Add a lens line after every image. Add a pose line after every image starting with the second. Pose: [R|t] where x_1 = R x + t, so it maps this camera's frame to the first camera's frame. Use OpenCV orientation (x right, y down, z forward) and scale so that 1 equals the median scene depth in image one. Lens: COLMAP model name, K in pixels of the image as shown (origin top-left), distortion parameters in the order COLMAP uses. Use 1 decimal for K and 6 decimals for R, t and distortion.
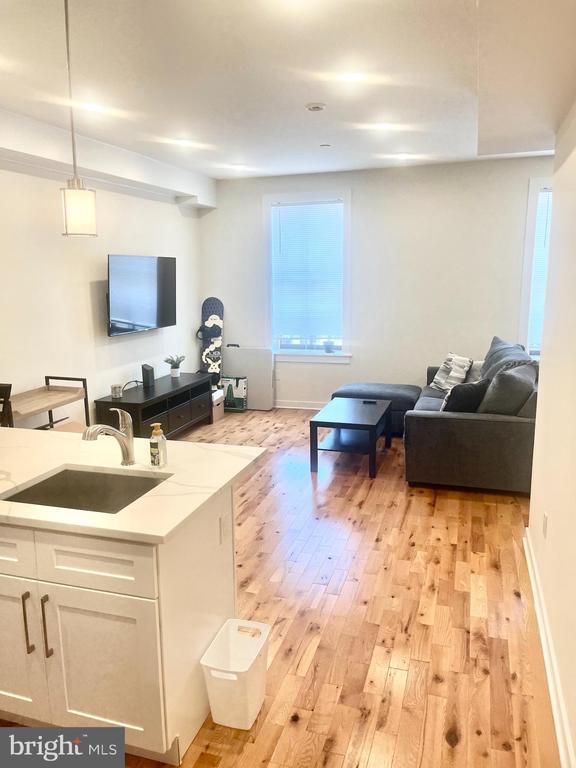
lens RADIAL K [[586.3, 0, 287.6], [0, 586.3, 383.2], [0, 0, 1]] dist [0.048352, 0.002578]
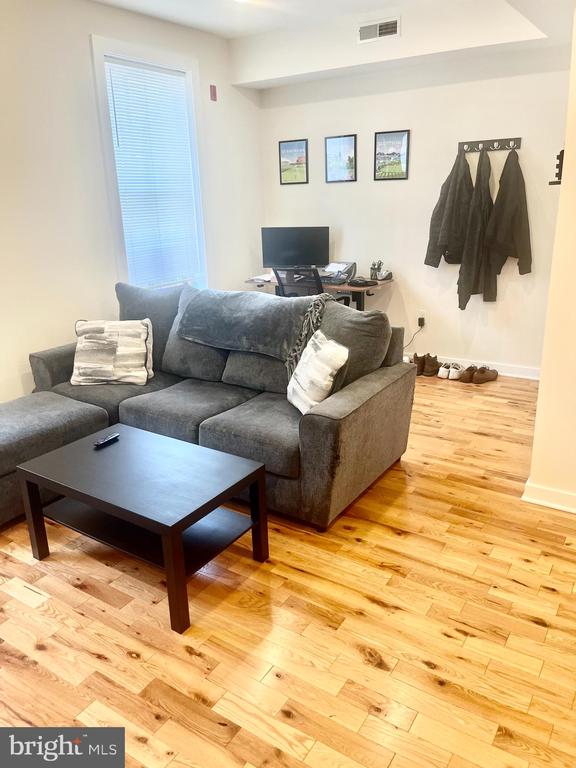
lens RADIAL K [[586.3, 0, 288.4], [0, 586.3, 383.5], [0, 0, 1]] dist [0.048352, 0.002578]
pose [[0.266364, -0.285286, 0.920686, -0.324499], [0.215370, 0.948660, 0.231646, -0.118479], [-0.939503, 0.136586, 0.314131, 0.888685]]
